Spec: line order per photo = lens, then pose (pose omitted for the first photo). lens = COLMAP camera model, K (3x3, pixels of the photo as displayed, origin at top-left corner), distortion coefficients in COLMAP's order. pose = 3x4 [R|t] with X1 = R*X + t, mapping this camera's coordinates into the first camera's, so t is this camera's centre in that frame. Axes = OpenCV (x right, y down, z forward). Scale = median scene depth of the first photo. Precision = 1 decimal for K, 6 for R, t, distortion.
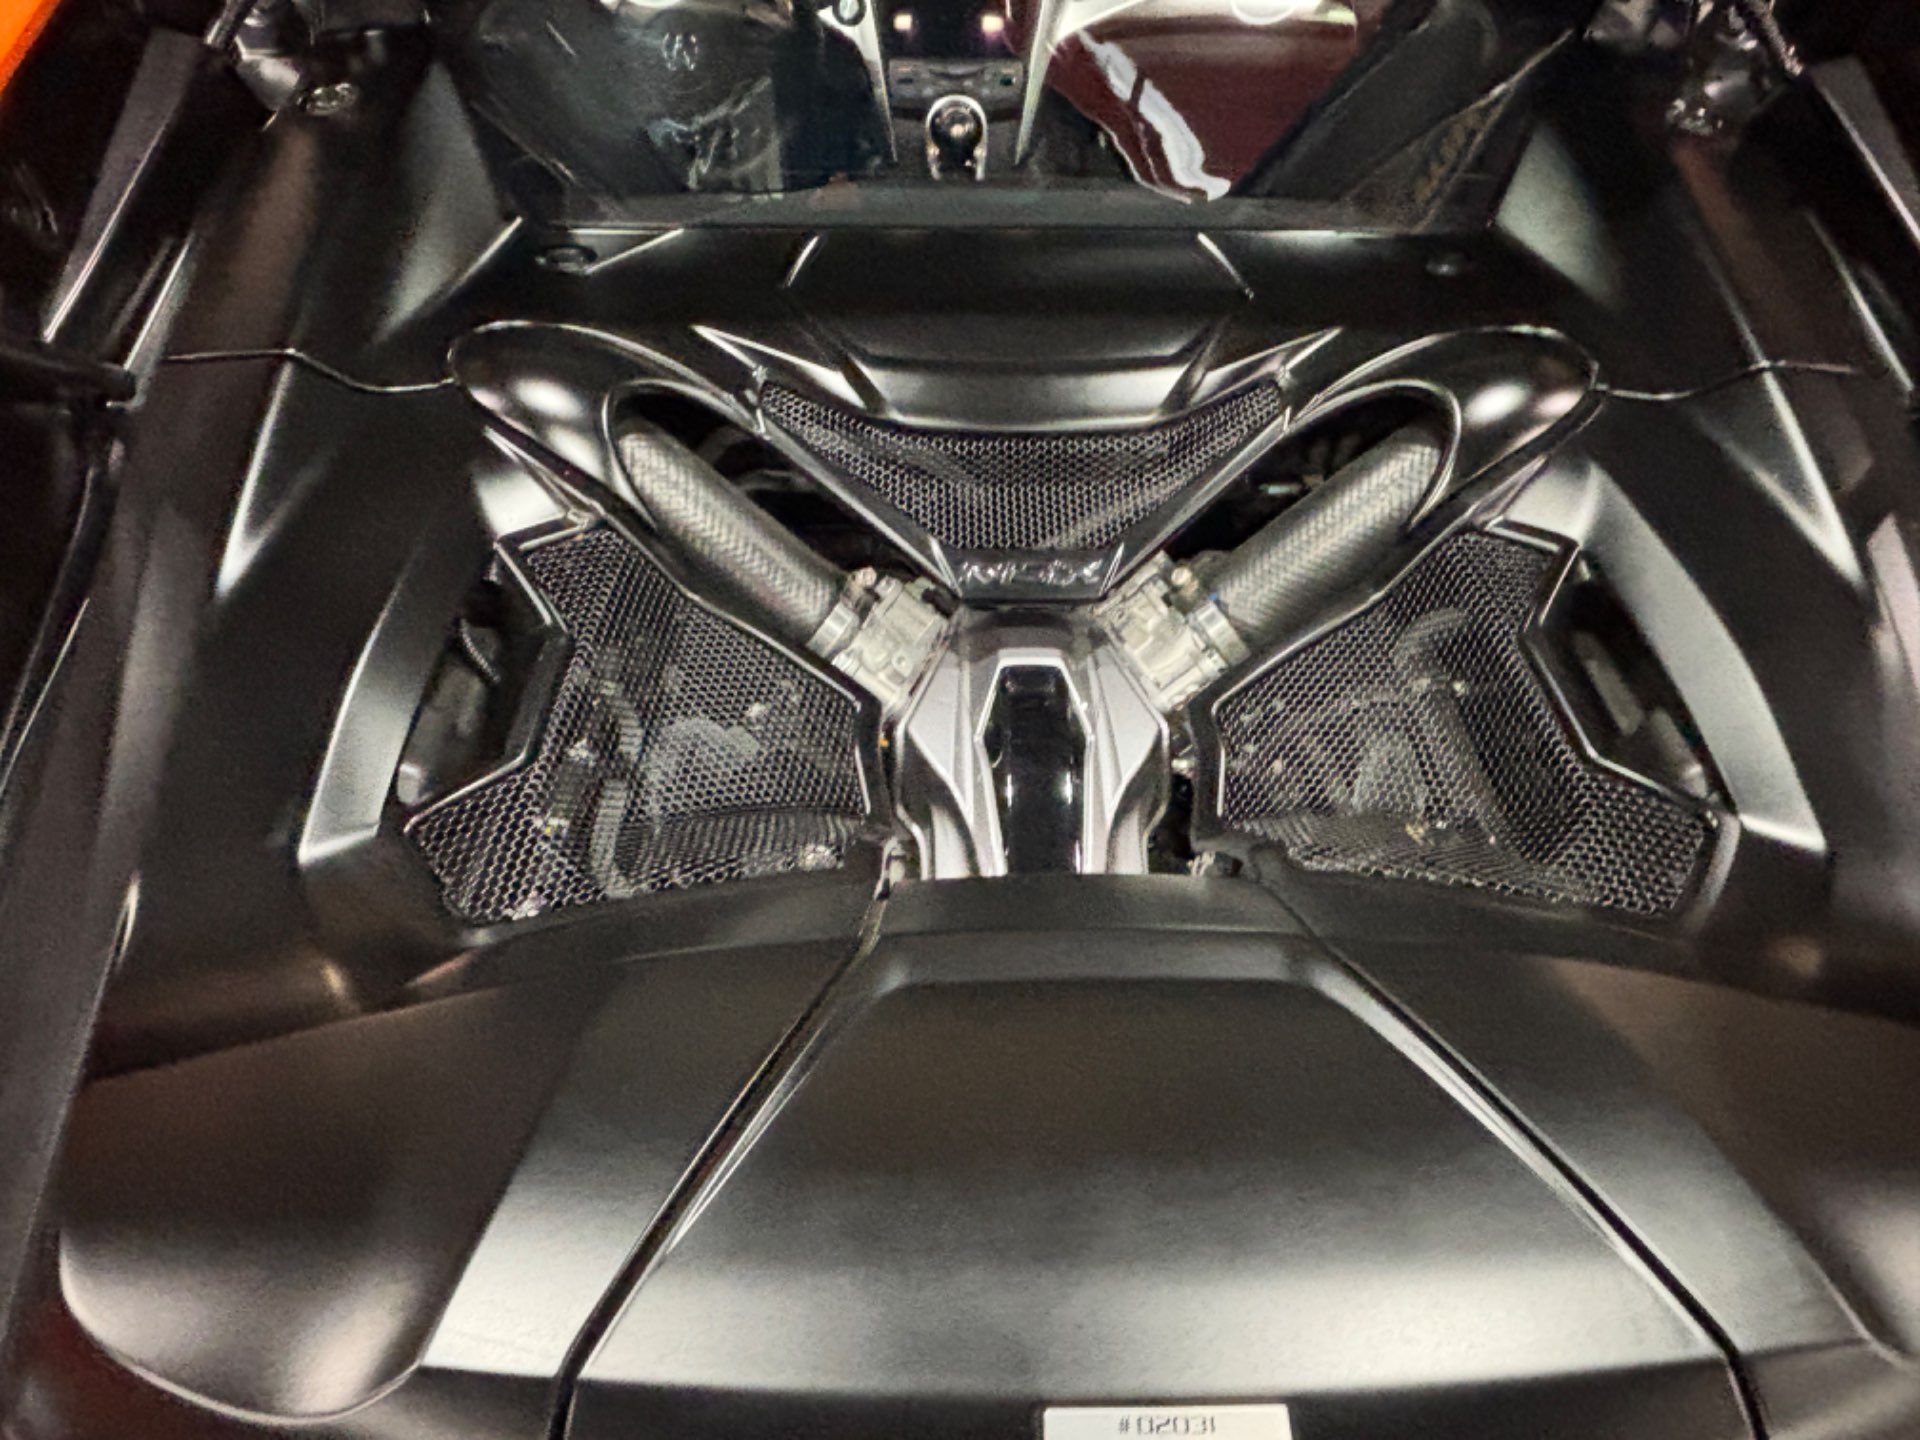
lens RADIAL K [[1233.3, 0, 954.7], [0, 1233.3, 714.9], [0, 0, 1]] dist [0.003885, -0.000567]
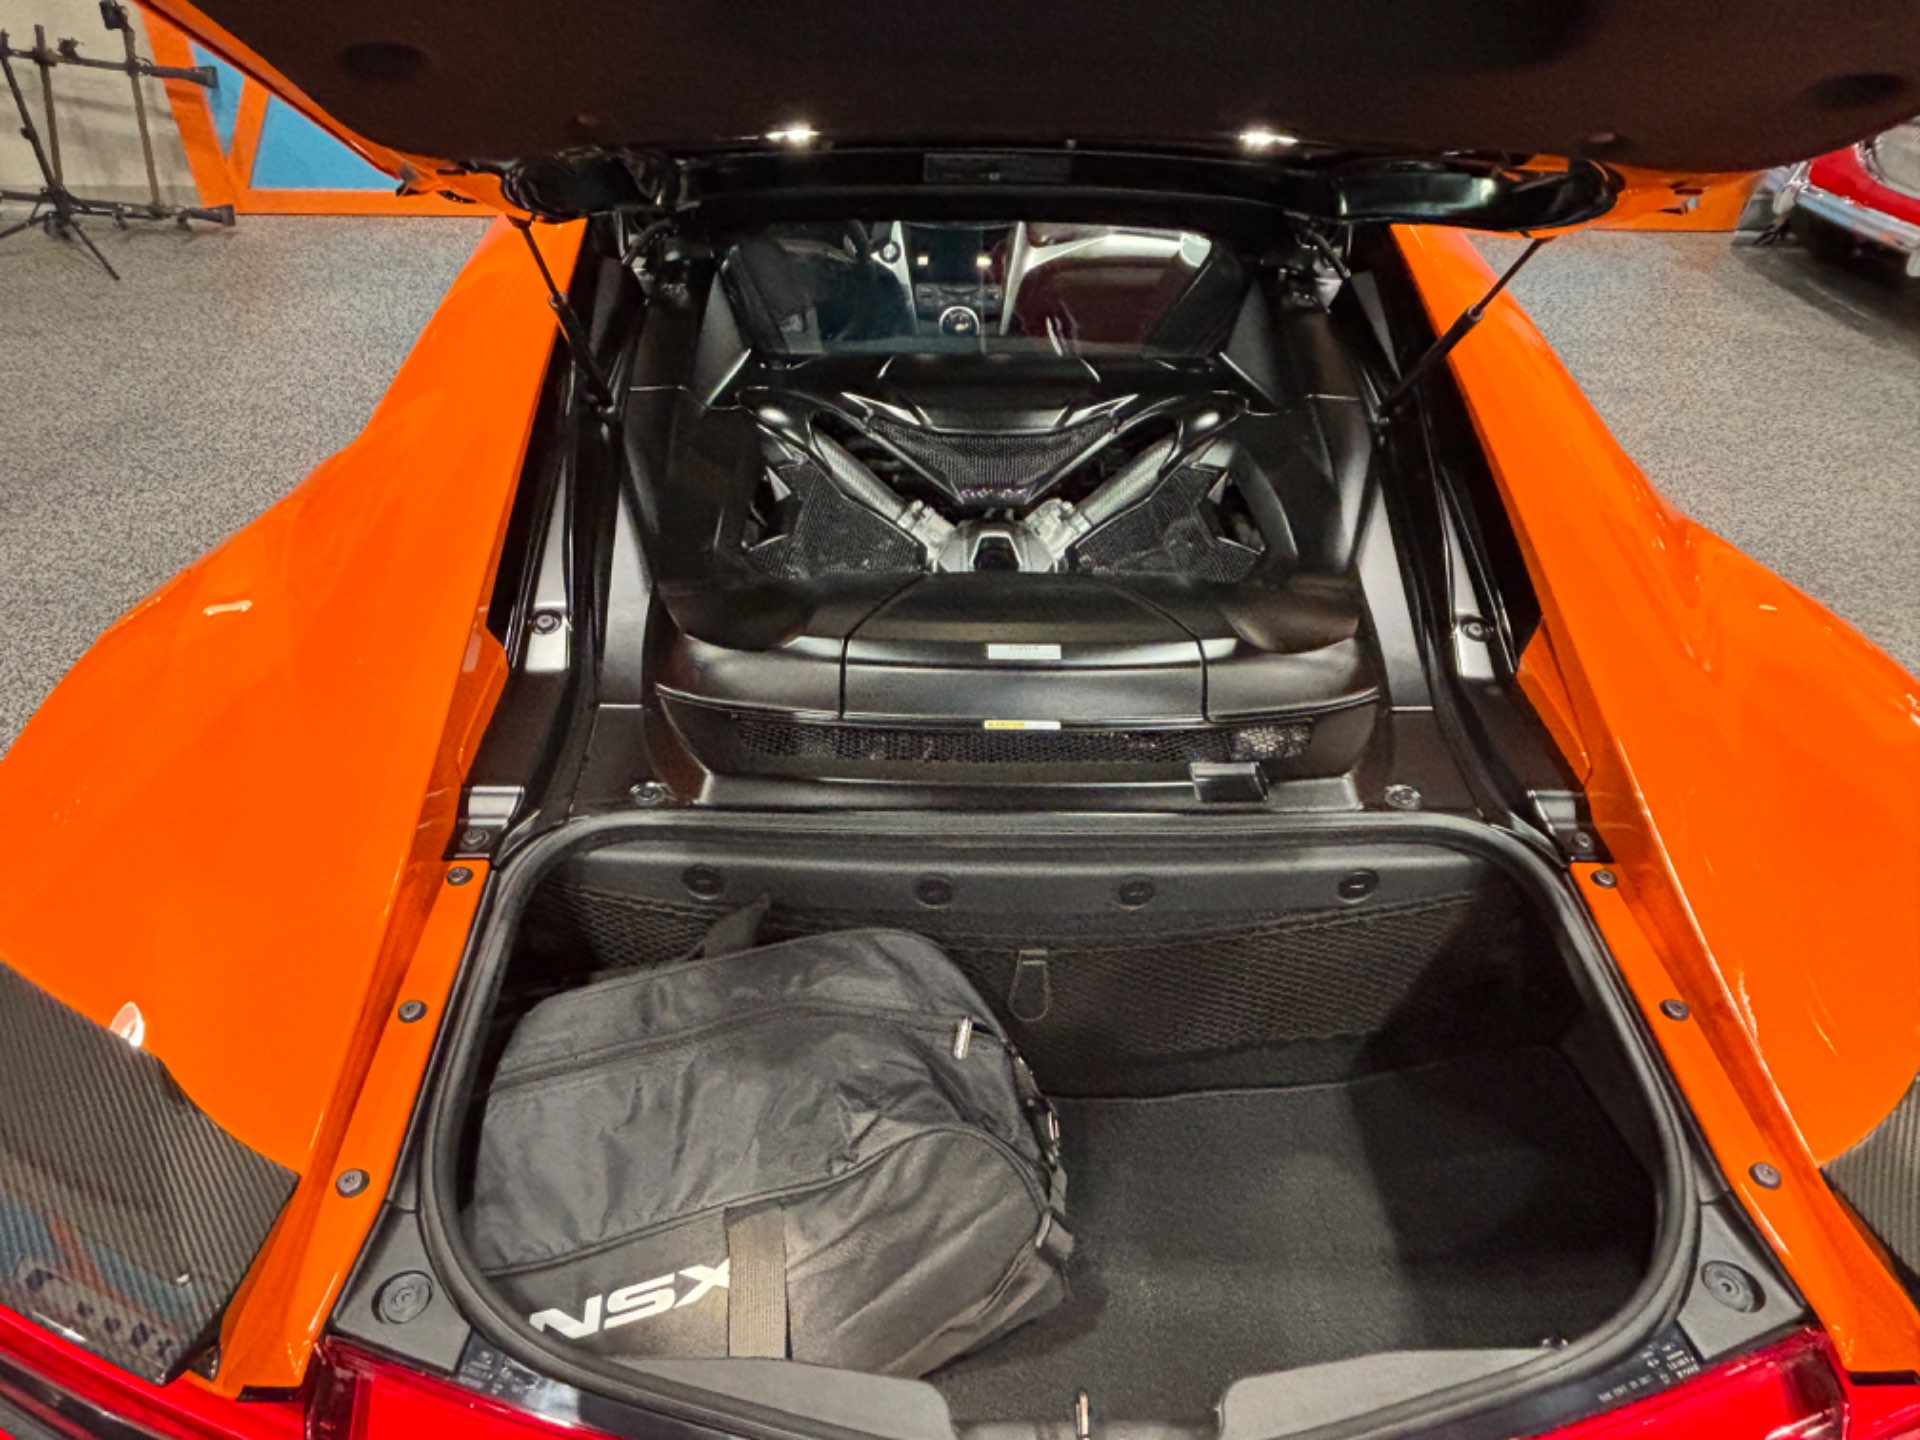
lens RADIAL K [[1233.3, 0, 961.9], [0, 1233.3, 727.3], [0, 0, 1]] dist [0.003885, -0.000567]
pose [[0.999983, 0.001431, 0.005614, -0.007545], [-0.000577, 0.988817, -0.149132, 0.581110], [-0.005764, 0.149127, 0.988801, -1.038042]]
